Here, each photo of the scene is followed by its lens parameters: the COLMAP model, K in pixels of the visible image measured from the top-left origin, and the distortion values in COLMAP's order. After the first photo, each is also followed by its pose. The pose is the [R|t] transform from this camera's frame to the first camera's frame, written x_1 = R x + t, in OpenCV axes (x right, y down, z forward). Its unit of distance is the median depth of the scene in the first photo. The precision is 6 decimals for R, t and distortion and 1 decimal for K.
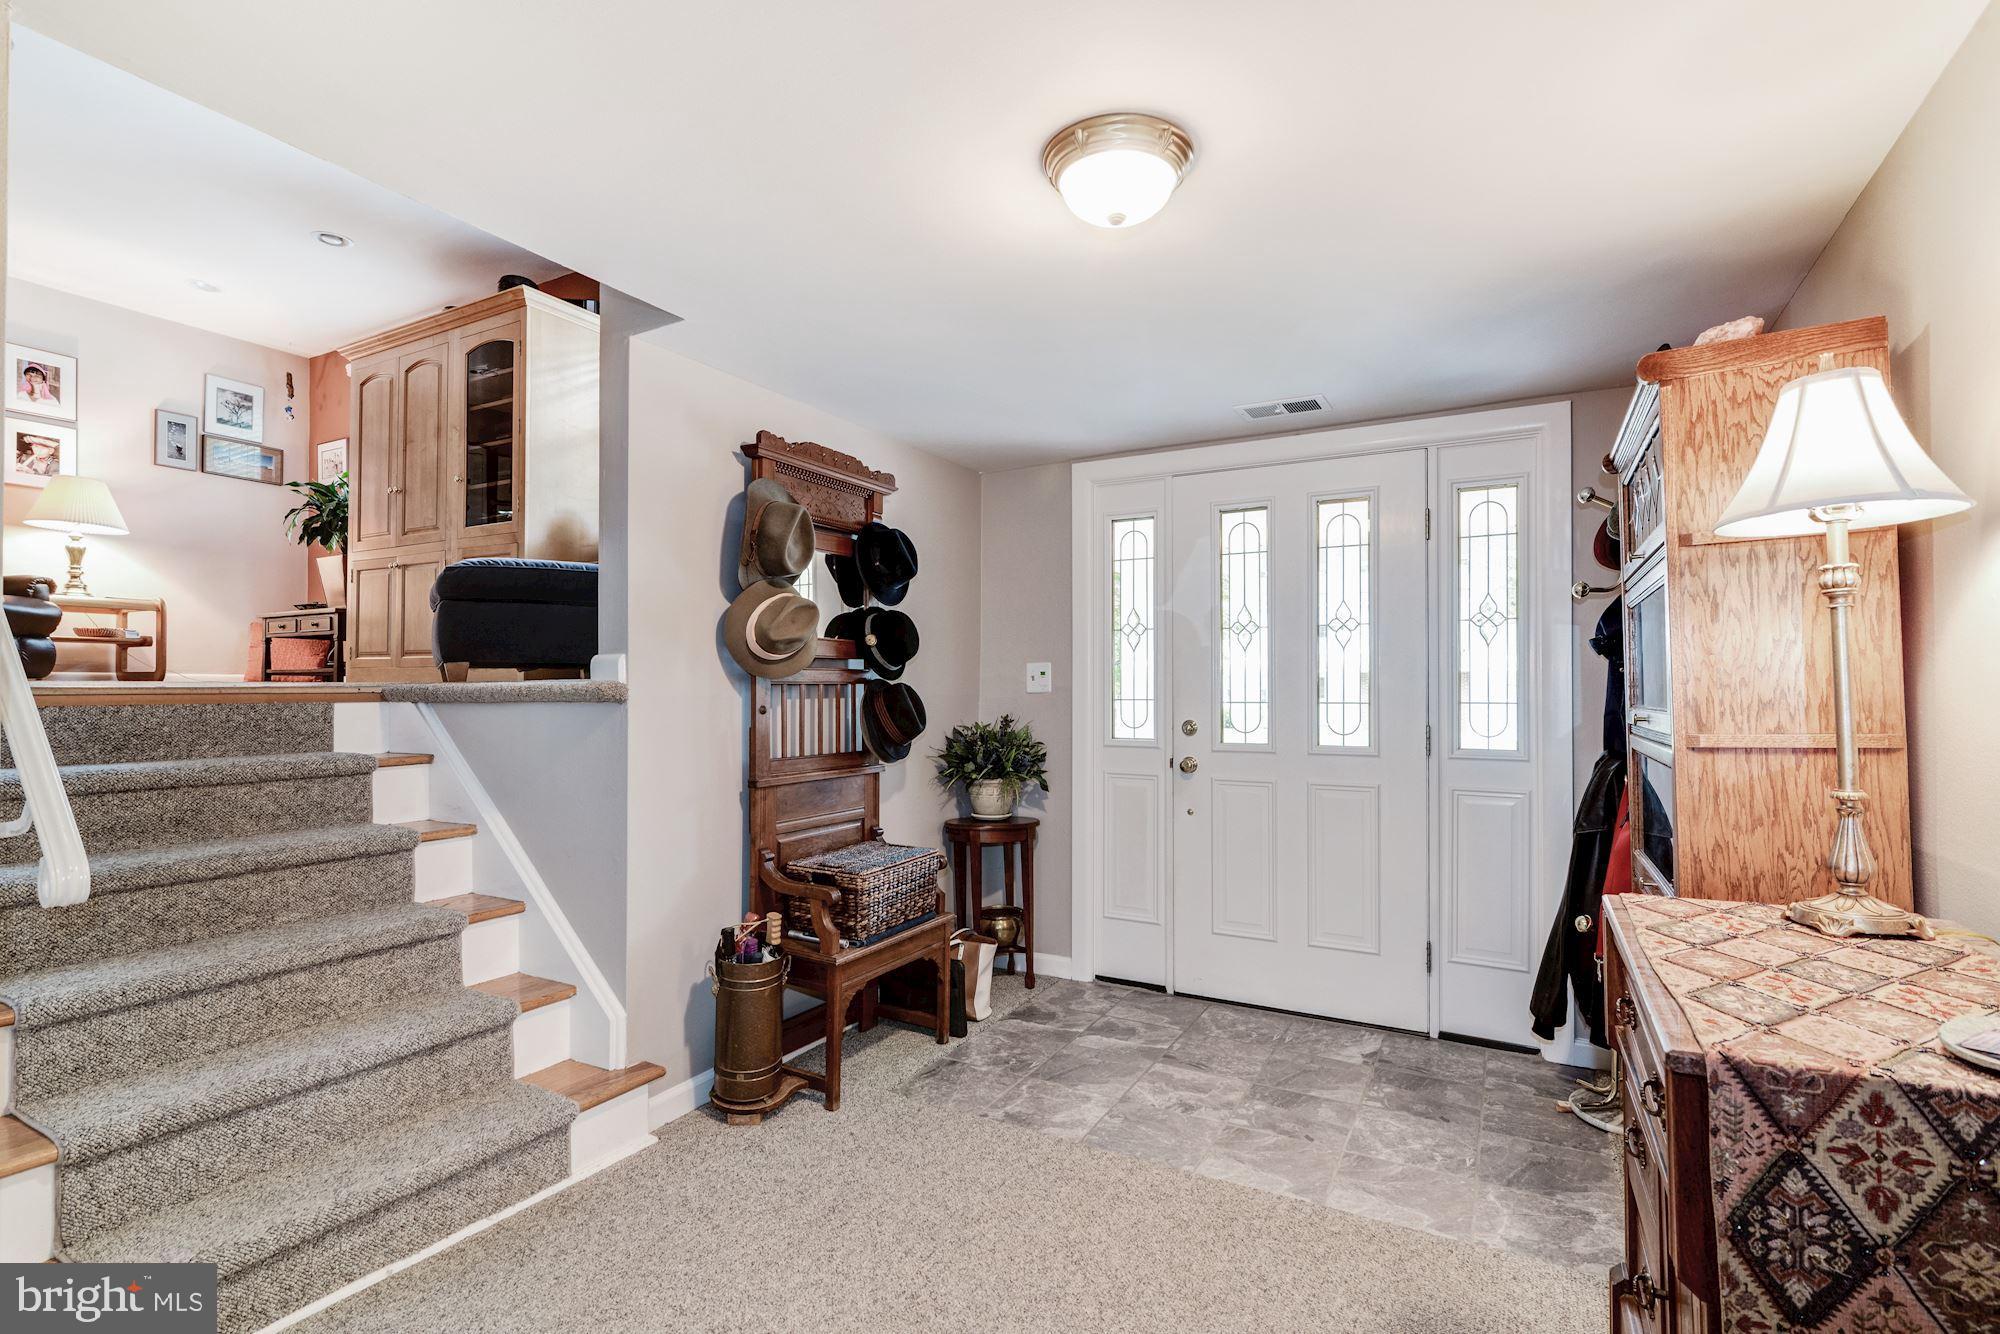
lens RADIAL K [[931.4, 0, 965.8], [0, 931.4, 668.1], [0, 0, 1]] dist [-0.001370, 0.001041]
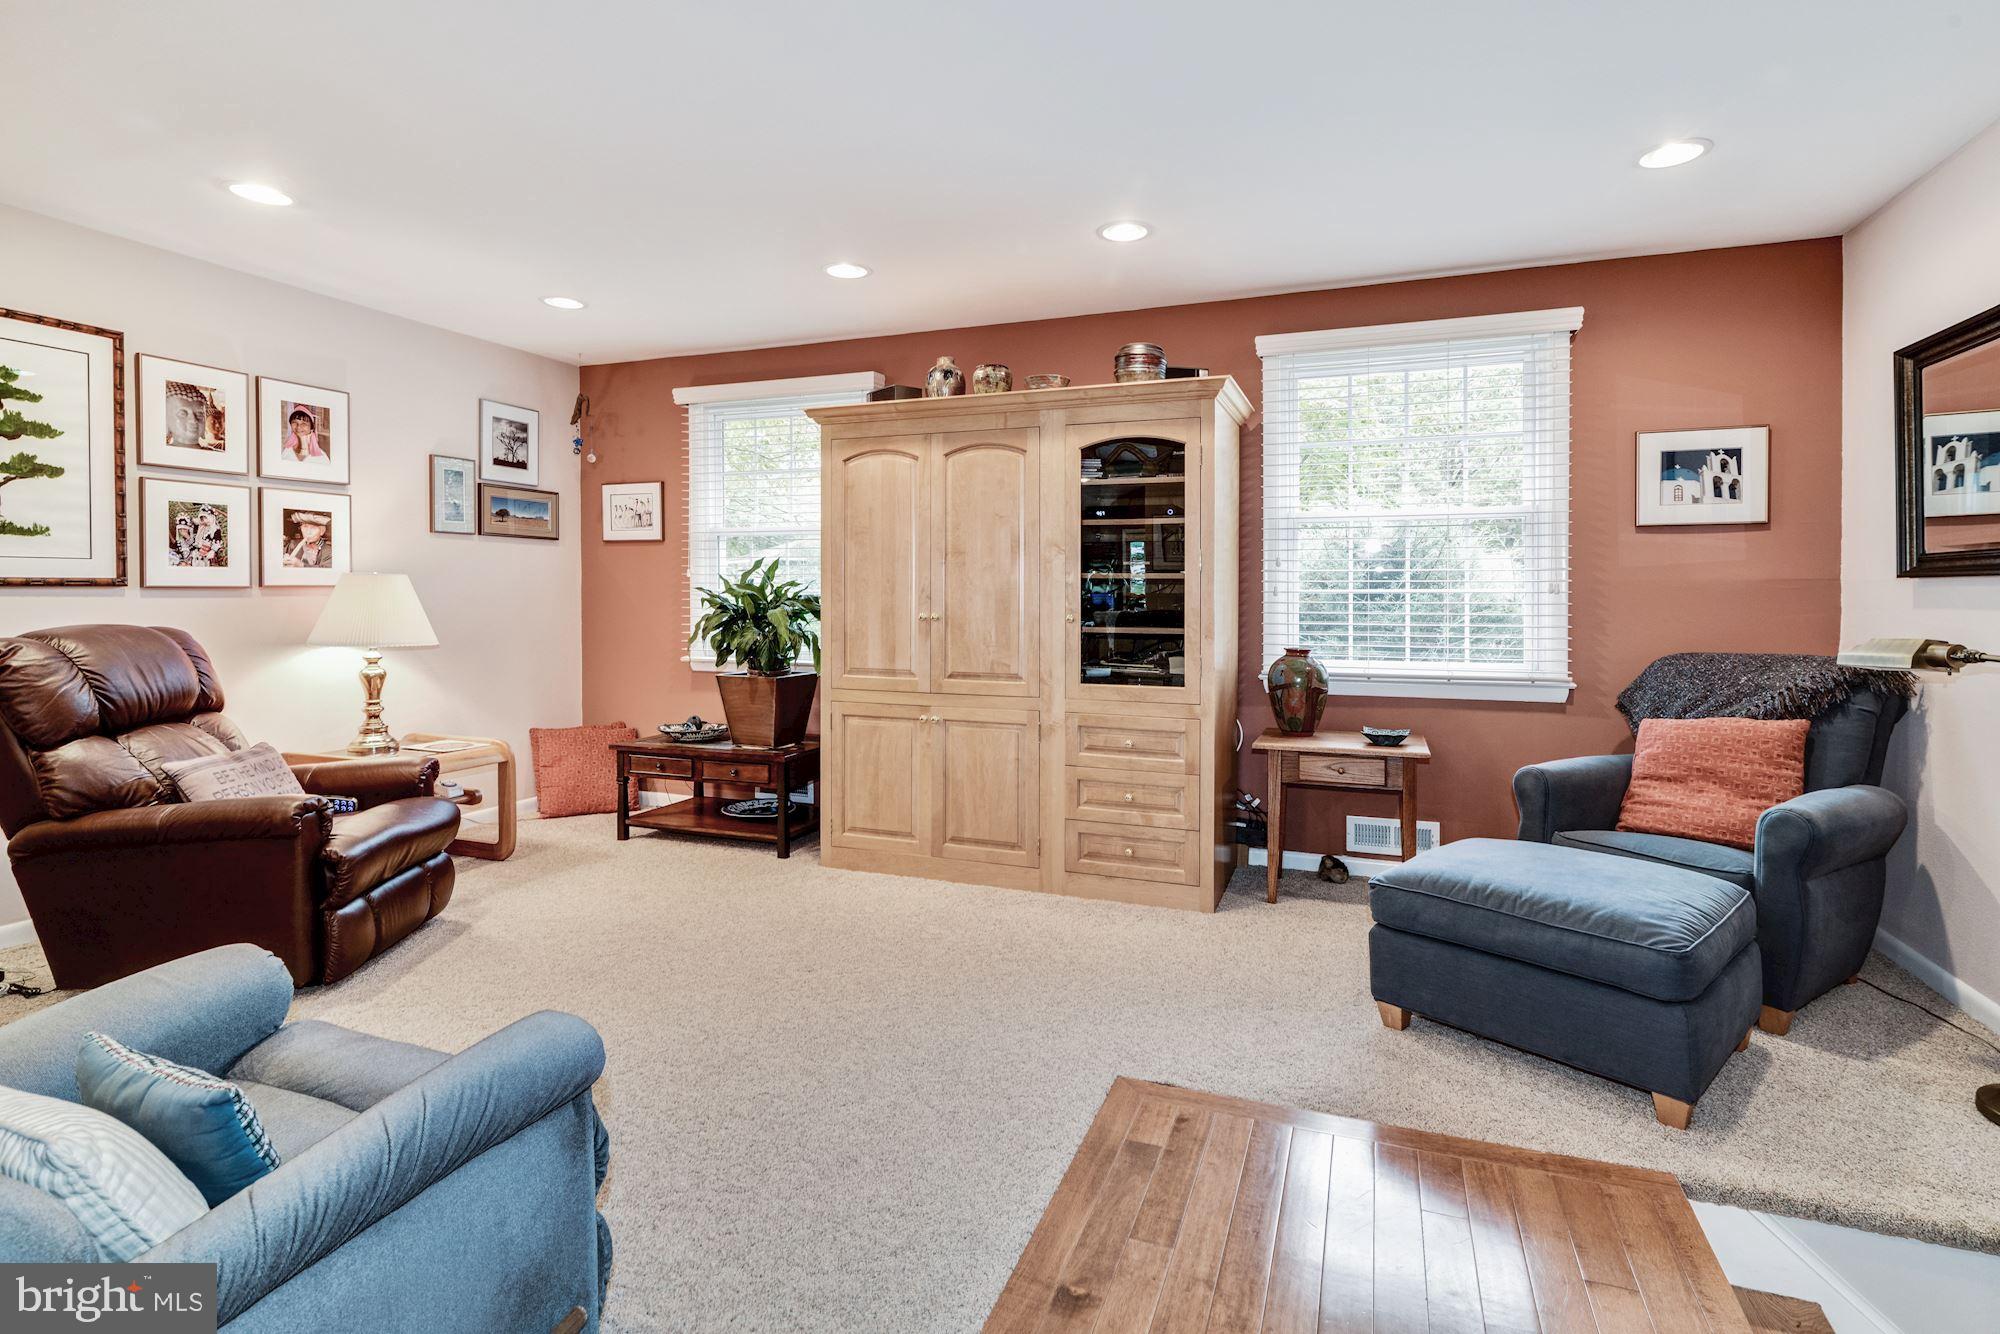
lens RADIAL K [[961.9, 0, 989.4], [0, 961.9, 586.9], [0, 0, 1]] dist [-0.001948, -0.000365]
pose [[0.988247, -0.009221, 0.152584, -0.606975], [0.007006, 0.999862, 0.015046, -0.200130], [-0.152702, -0.013800, 0.988176, 0.222076]]
